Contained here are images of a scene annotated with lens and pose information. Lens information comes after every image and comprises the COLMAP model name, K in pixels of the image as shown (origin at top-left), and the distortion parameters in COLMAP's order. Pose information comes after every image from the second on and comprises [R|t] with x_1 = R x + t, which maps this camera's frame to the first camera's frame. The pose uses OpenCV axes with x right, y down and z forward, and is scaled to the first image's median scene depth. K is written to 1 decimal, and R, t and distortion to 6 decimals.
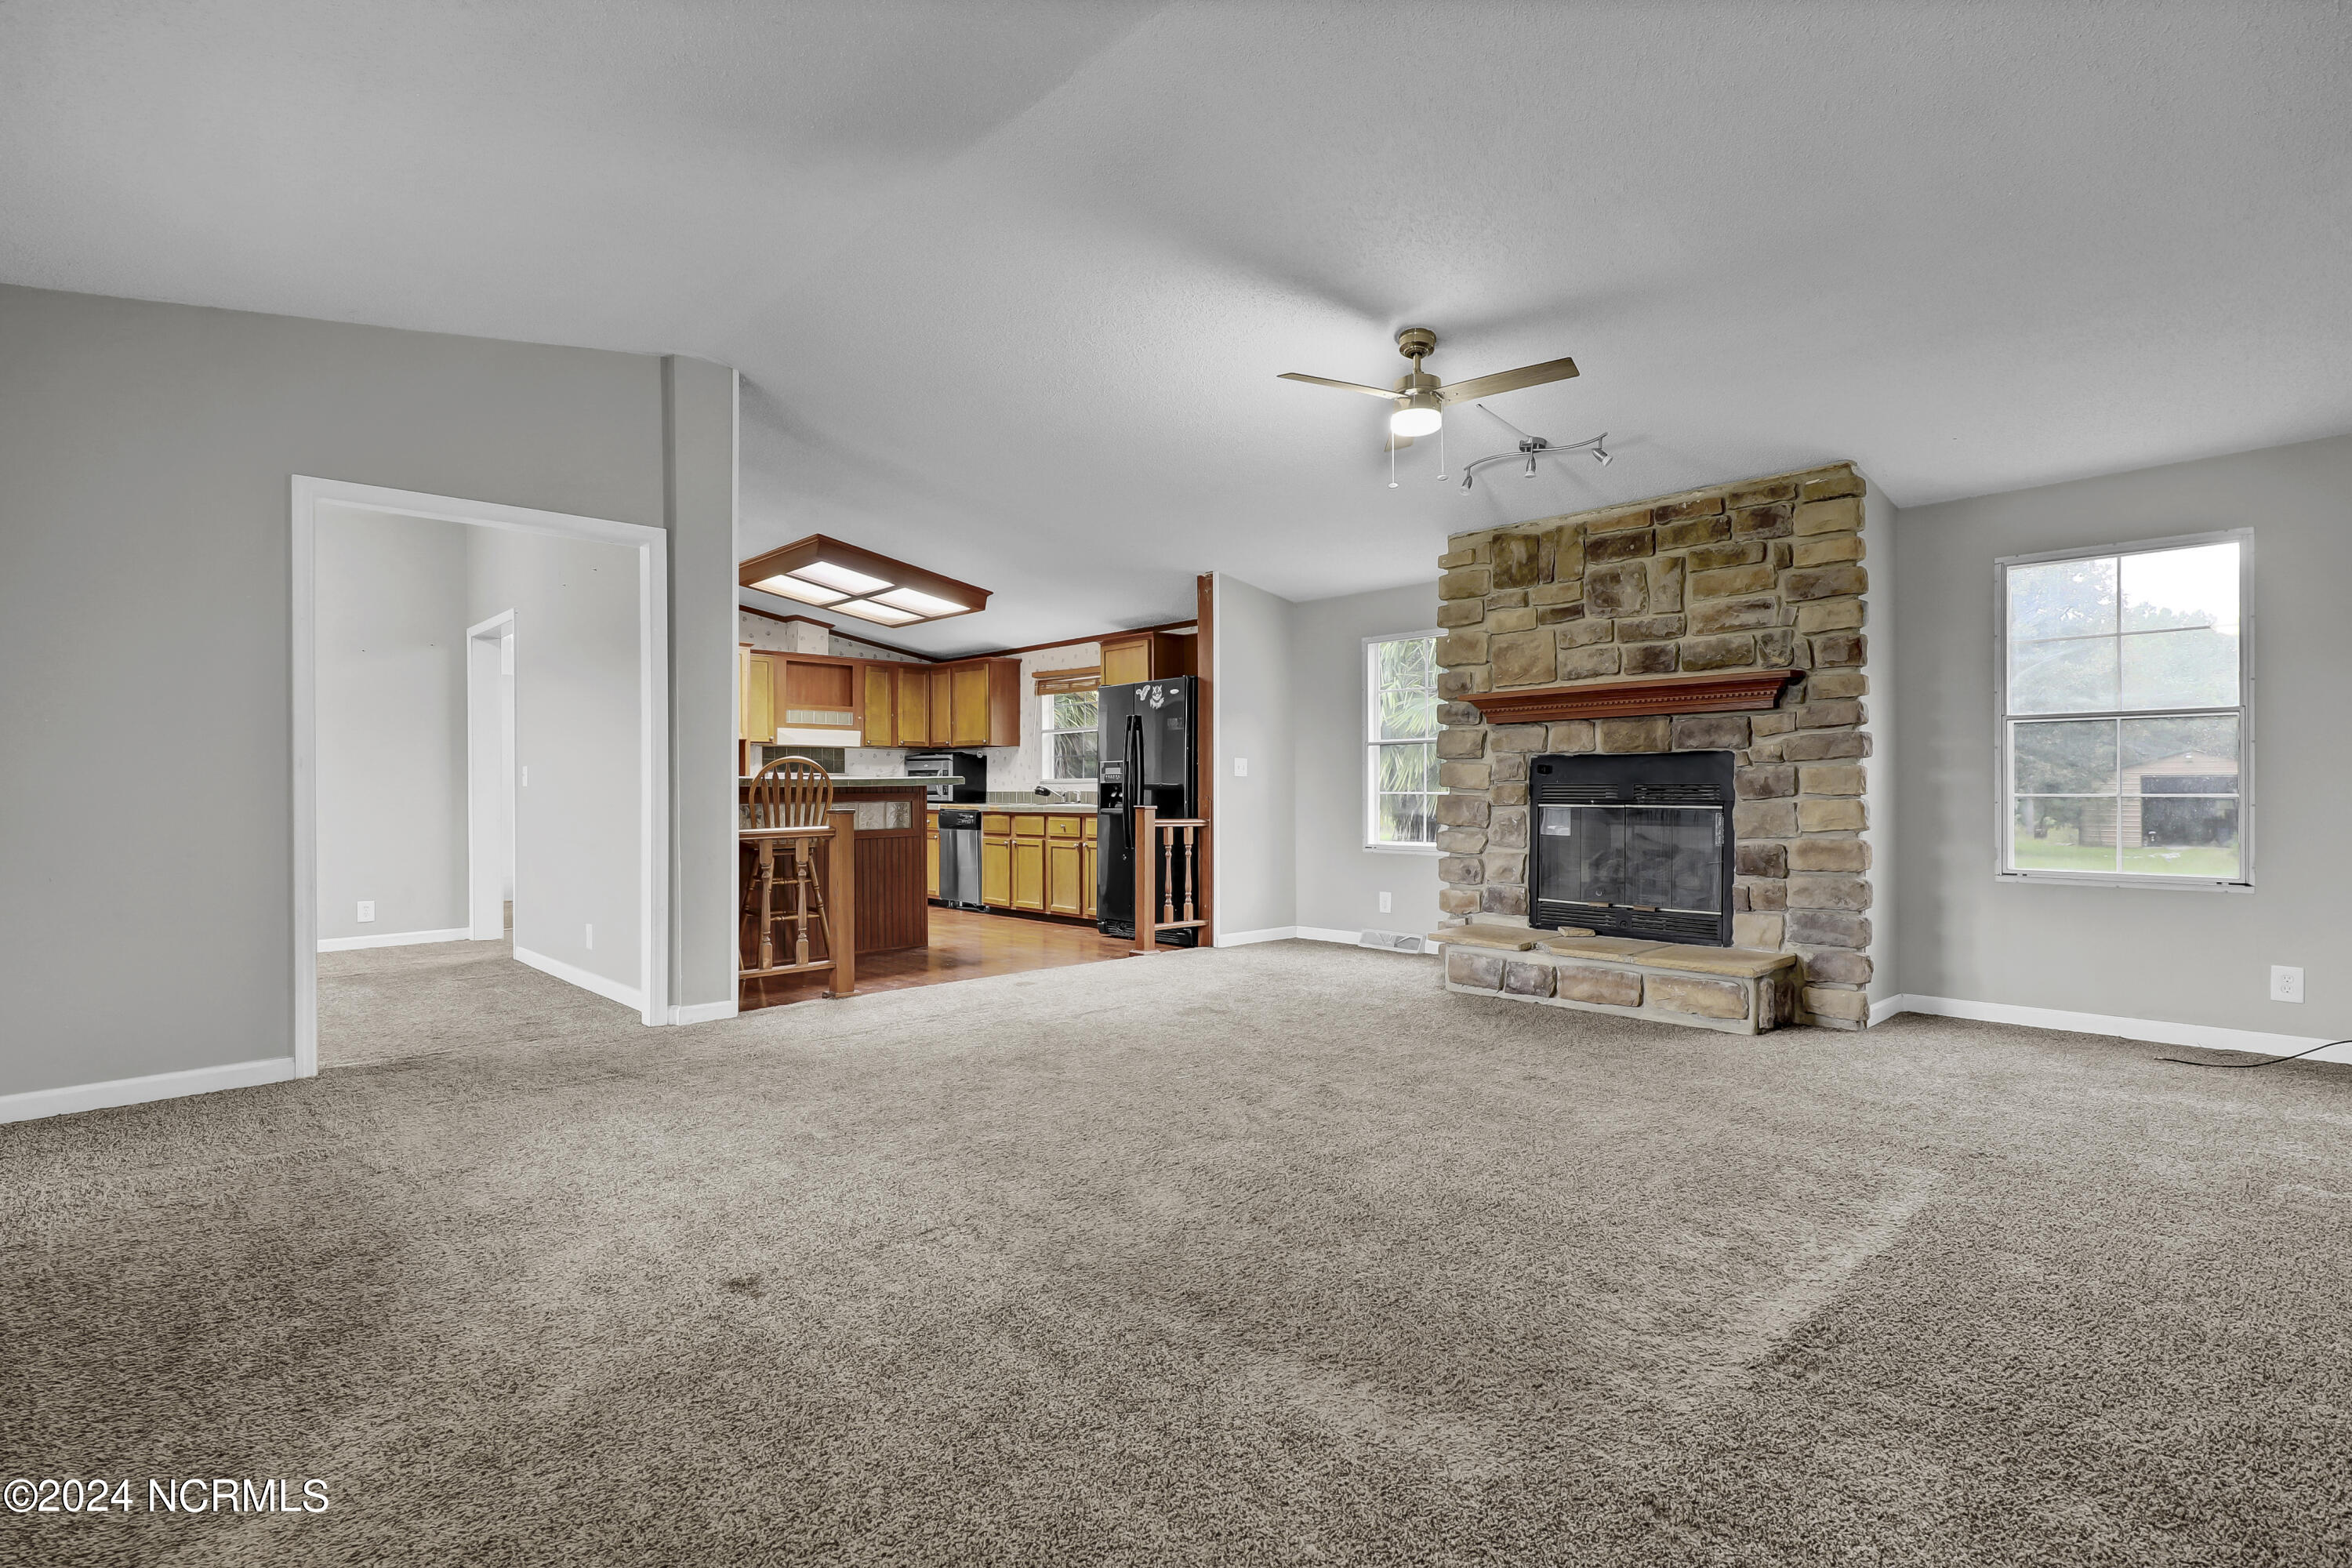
lens RADIAL K [[1102.3, 0, 1175.1], [0, 1102.3, 784.0], [0, 0, 1]] dist [-0.002213, -0.000169]
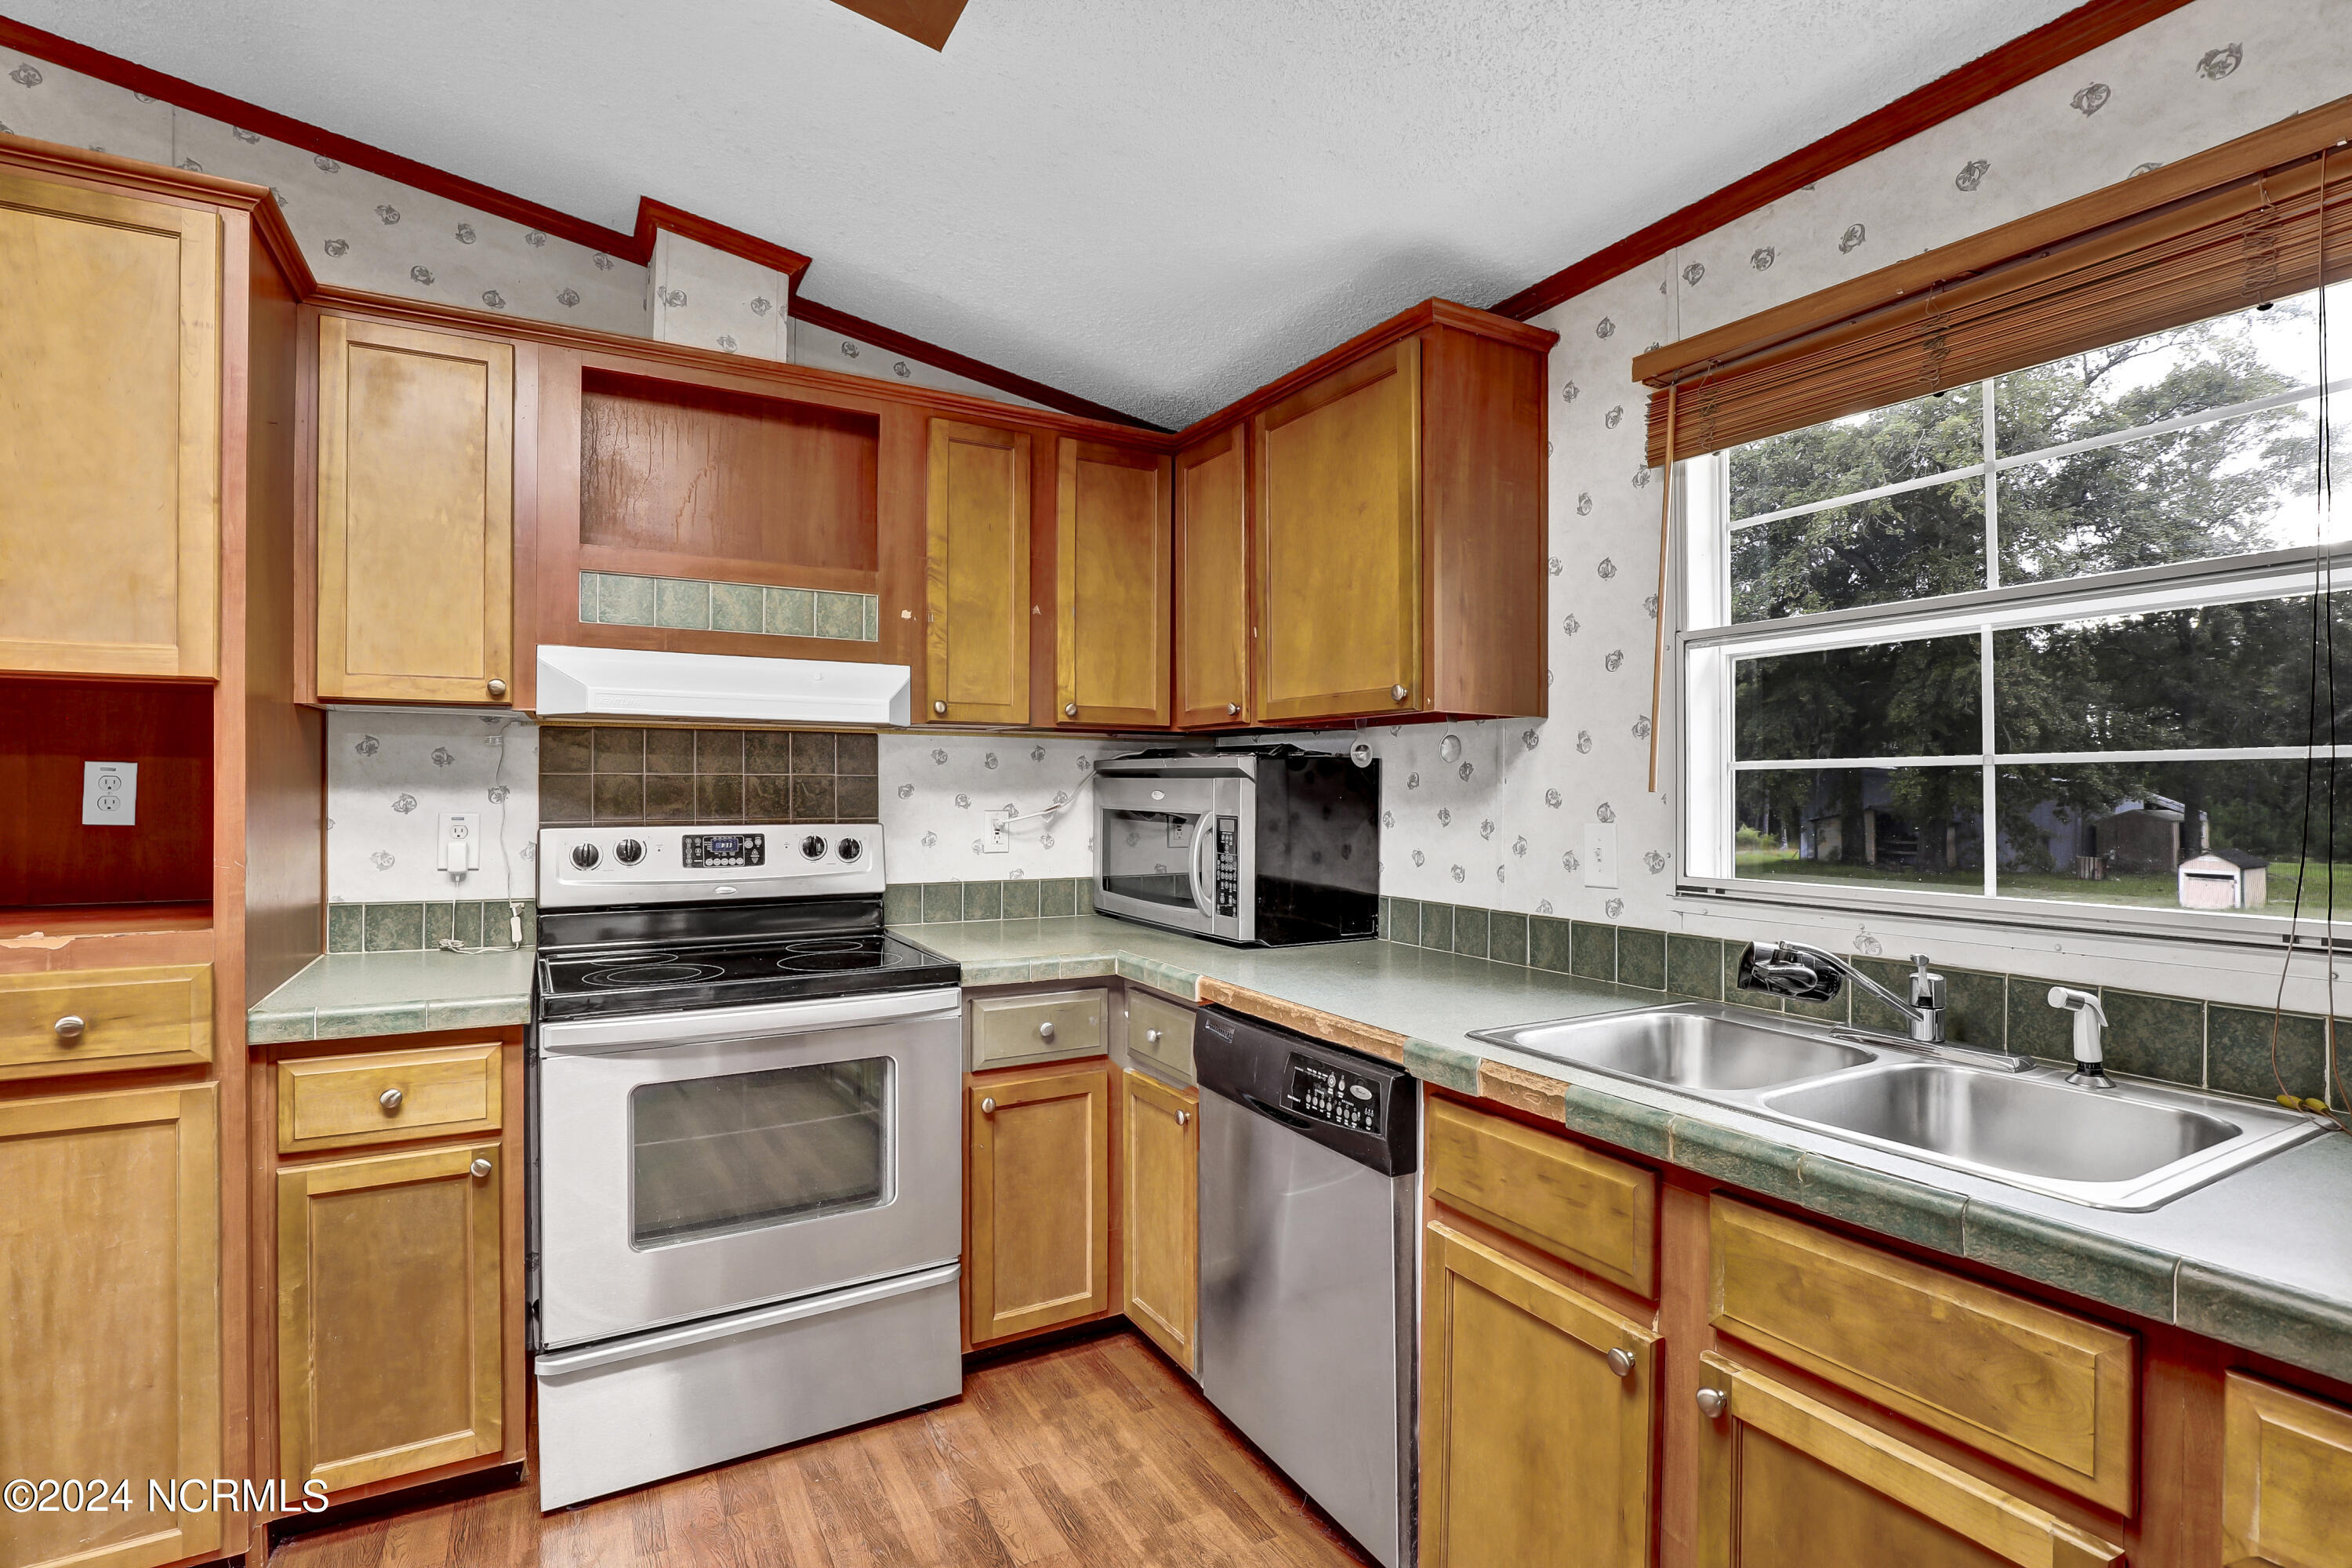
lens RADIAL K [[1102.3, 0, 1176.0], [0, 1102.3, 767.9], [0, 0, 1]] dist [-0.002213, -0.000169]
pose [[0.967401, 0.003233, -0.253228, -0.154630], [-0.007526, 0.999844, -0.015986, -0.019403], [0.253137, 0.017370, 0.967275, 0.749135]]
